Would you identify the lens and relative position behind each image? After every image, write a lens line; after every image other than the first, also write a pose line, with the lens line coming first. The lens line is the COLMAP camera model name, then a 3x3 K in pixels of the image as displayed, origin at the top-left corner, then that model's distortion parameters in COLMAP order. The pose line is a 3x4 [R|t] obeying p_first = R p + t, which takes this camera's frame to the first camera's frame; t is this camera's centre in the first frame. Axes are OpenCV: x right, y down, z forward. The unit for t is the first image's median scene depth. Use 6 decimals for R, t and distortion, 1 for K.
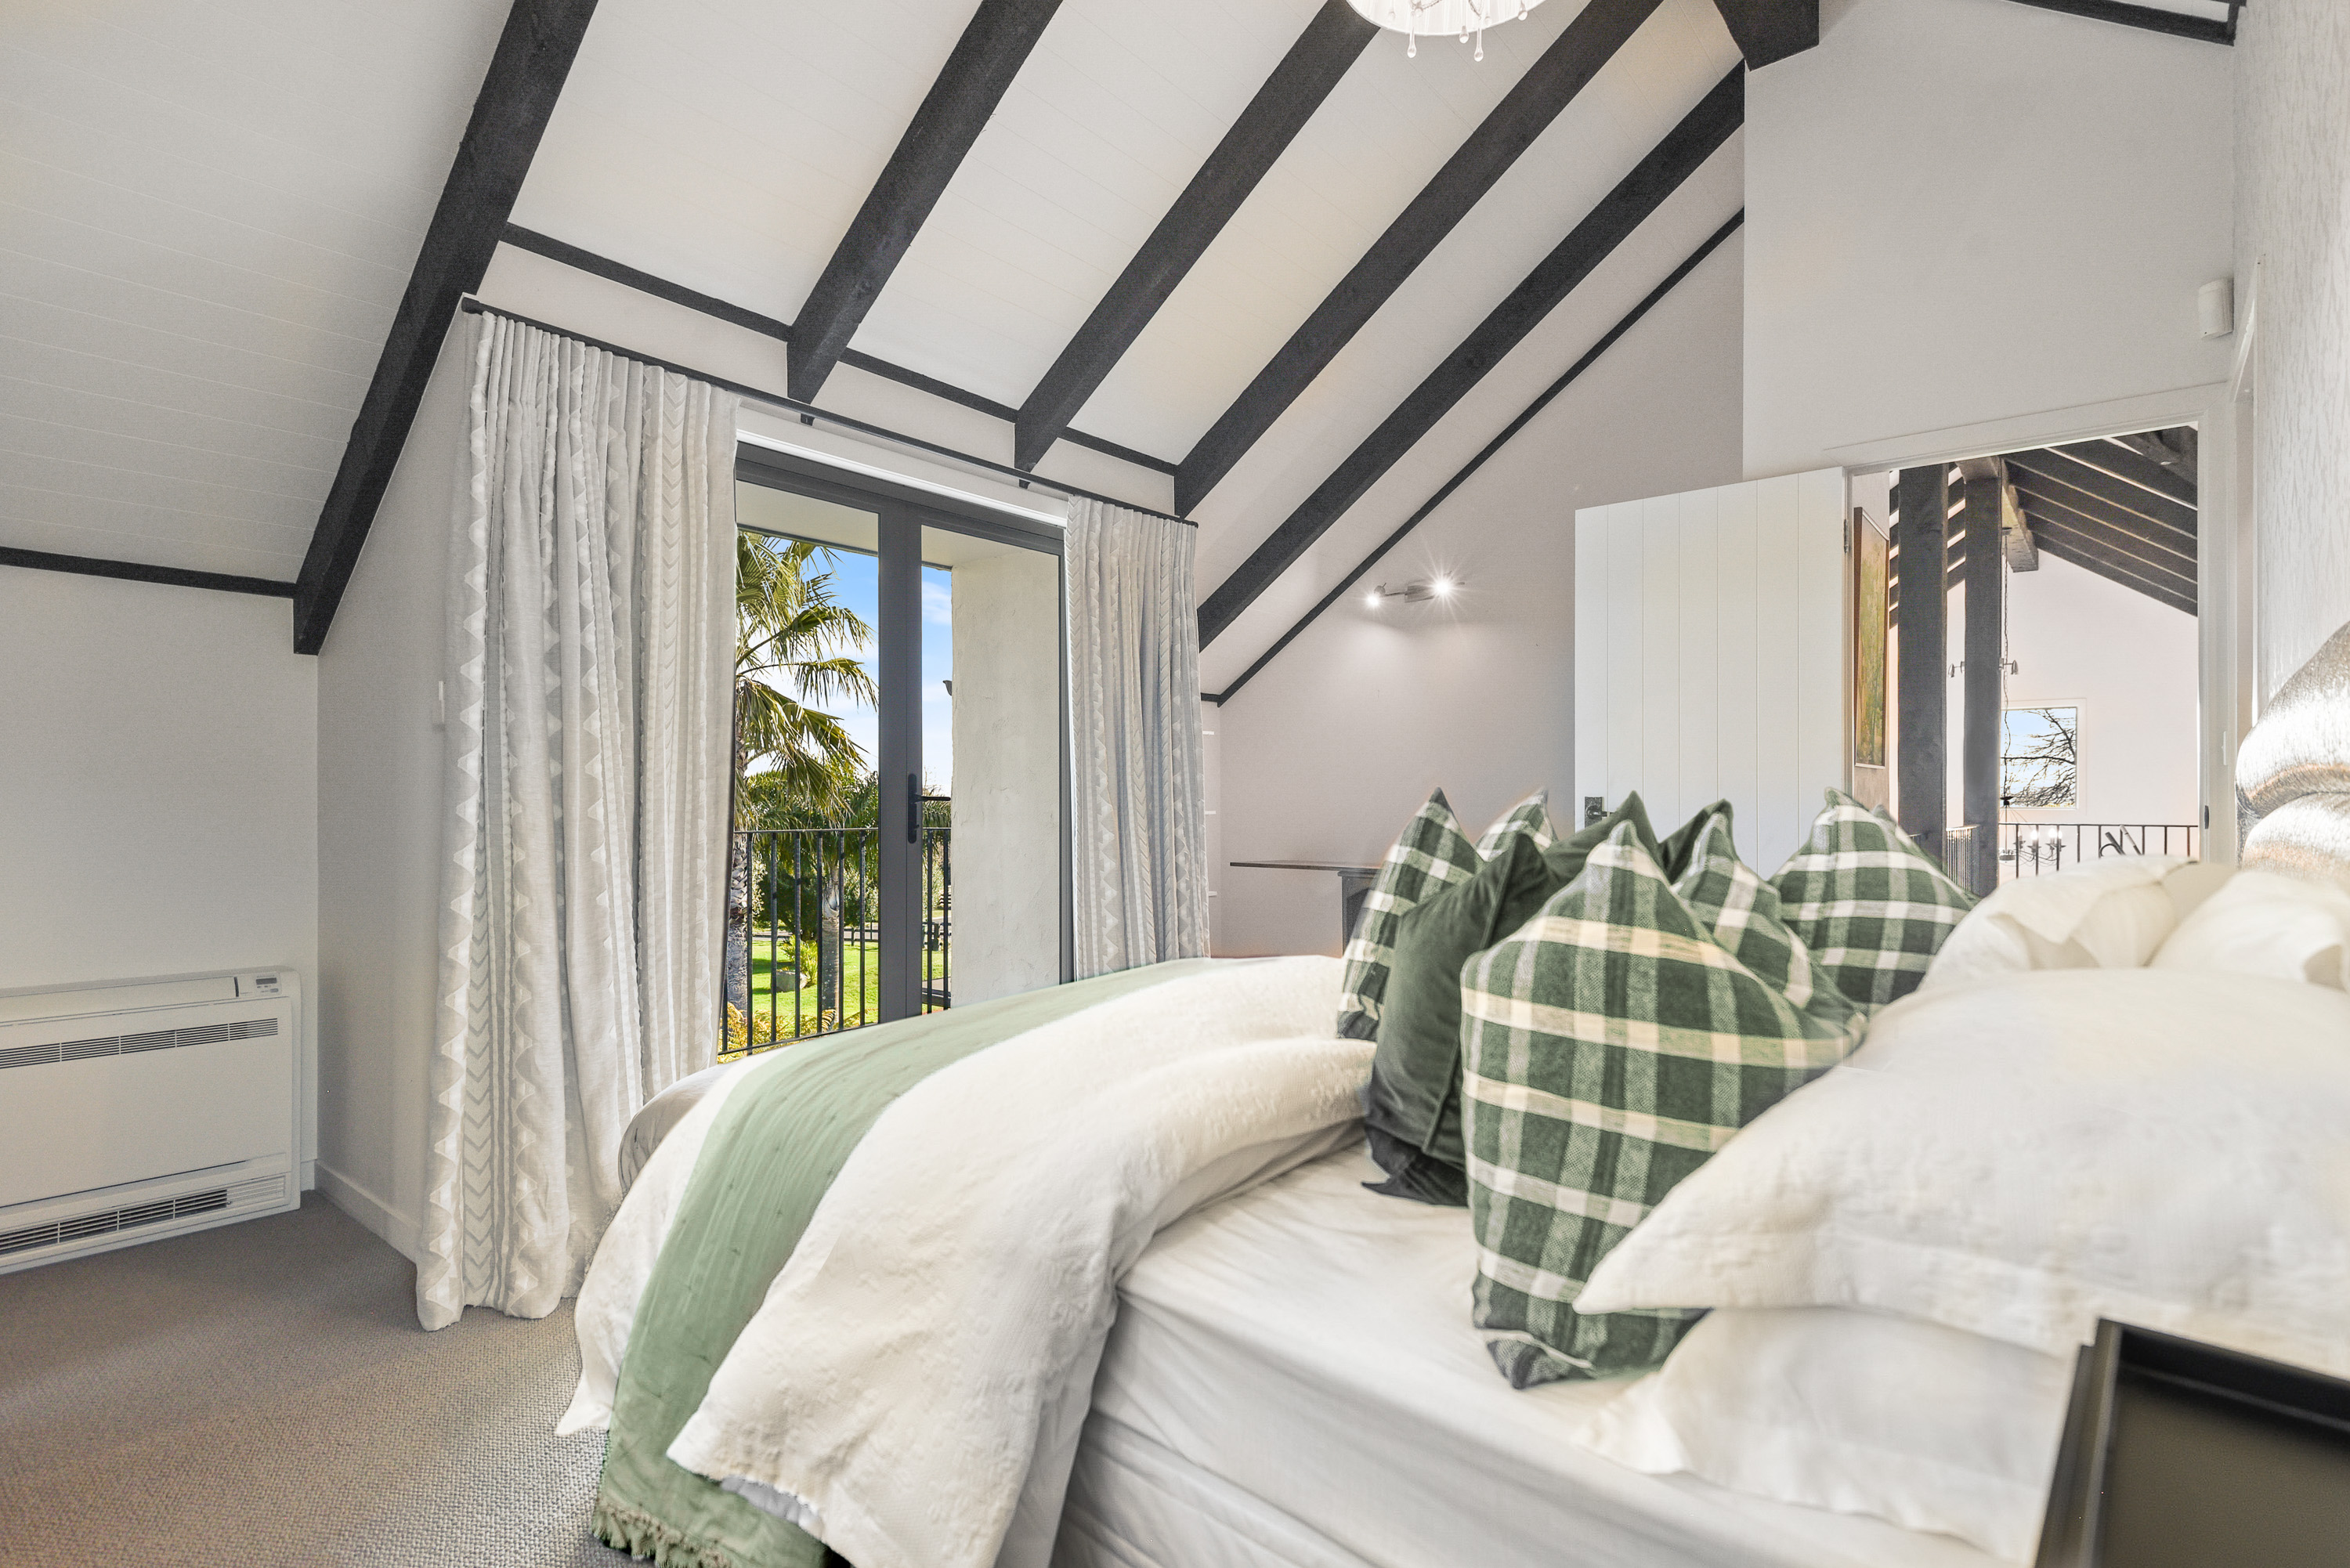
lens RADIAL K [[1167.1, 0, 1175.0], [0, 1167.1, 784.0], [0, 0, 1]] dist [0.004774, 0.000128]
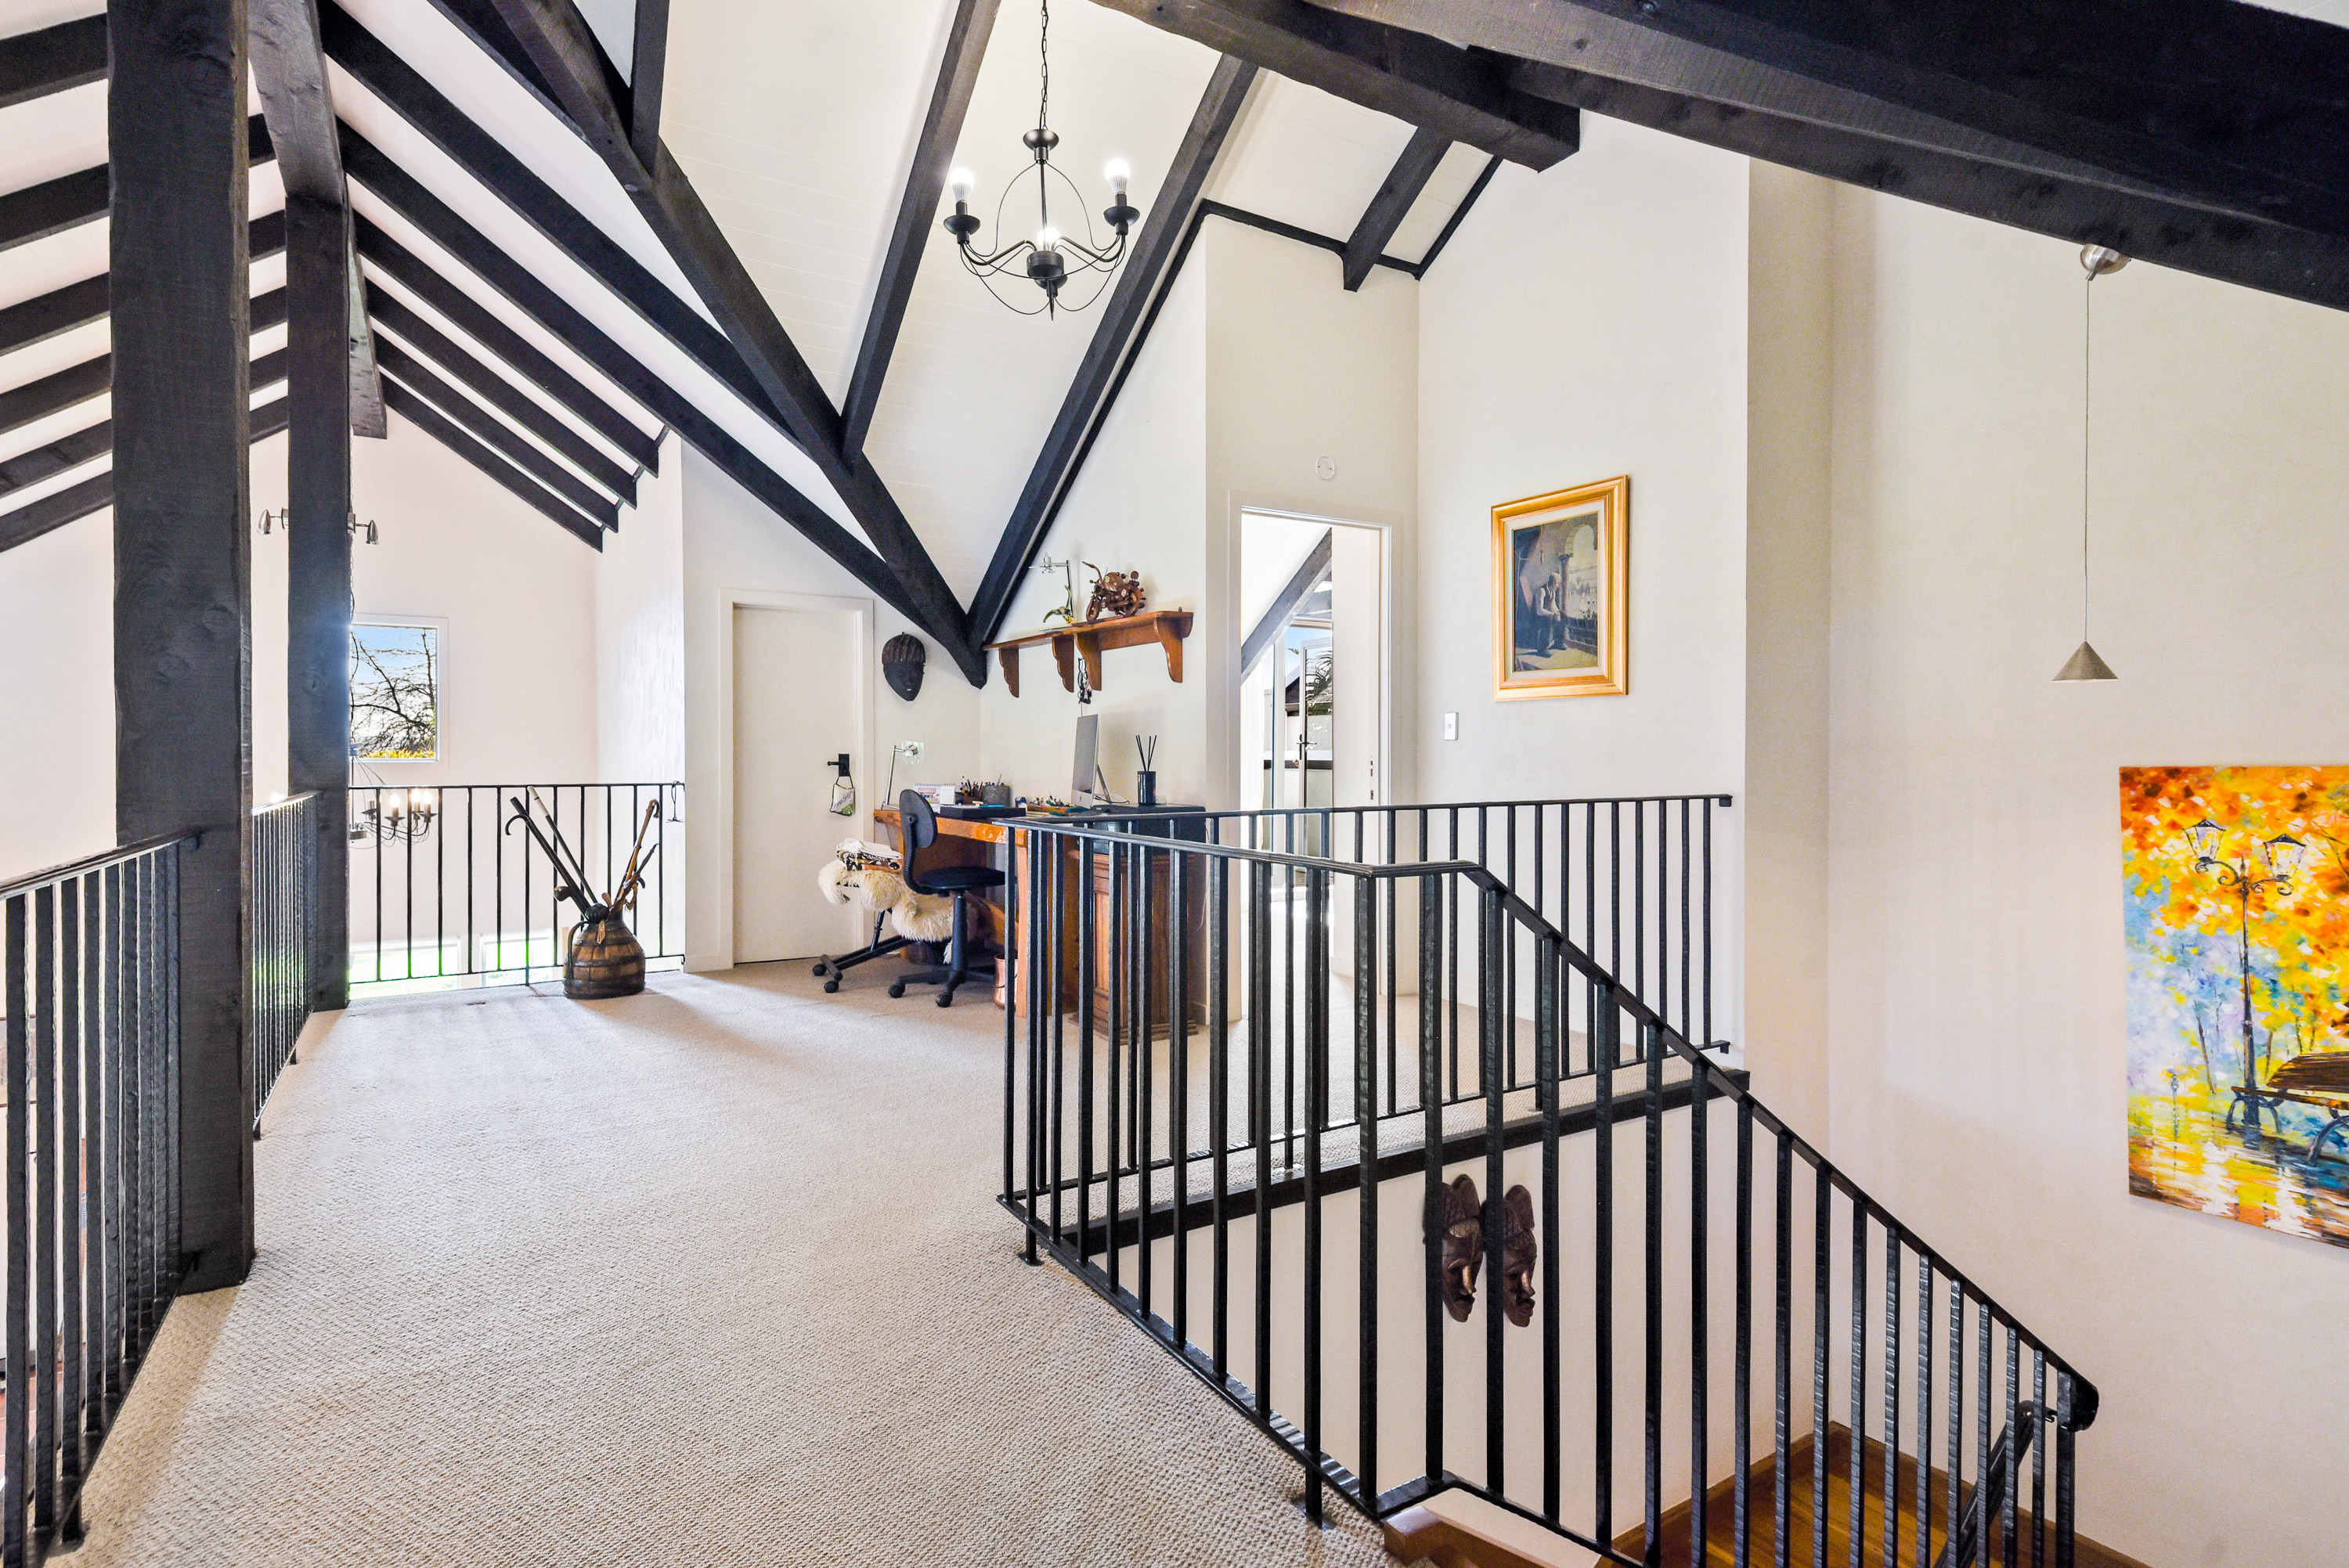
lens RADIAL K [[1166.6, 0, 1174.5], [0, 1166.6, 784.0], [0, 0, 1]] dist [0.004774, 0.000128]
pose [[0.319402, -0.028738, 0.947184, 0.246554], [-0.011779, 0.999342, 0.034293, 0.005730], [-0.947546, -0.022110, 0.318853, 0.371684]]
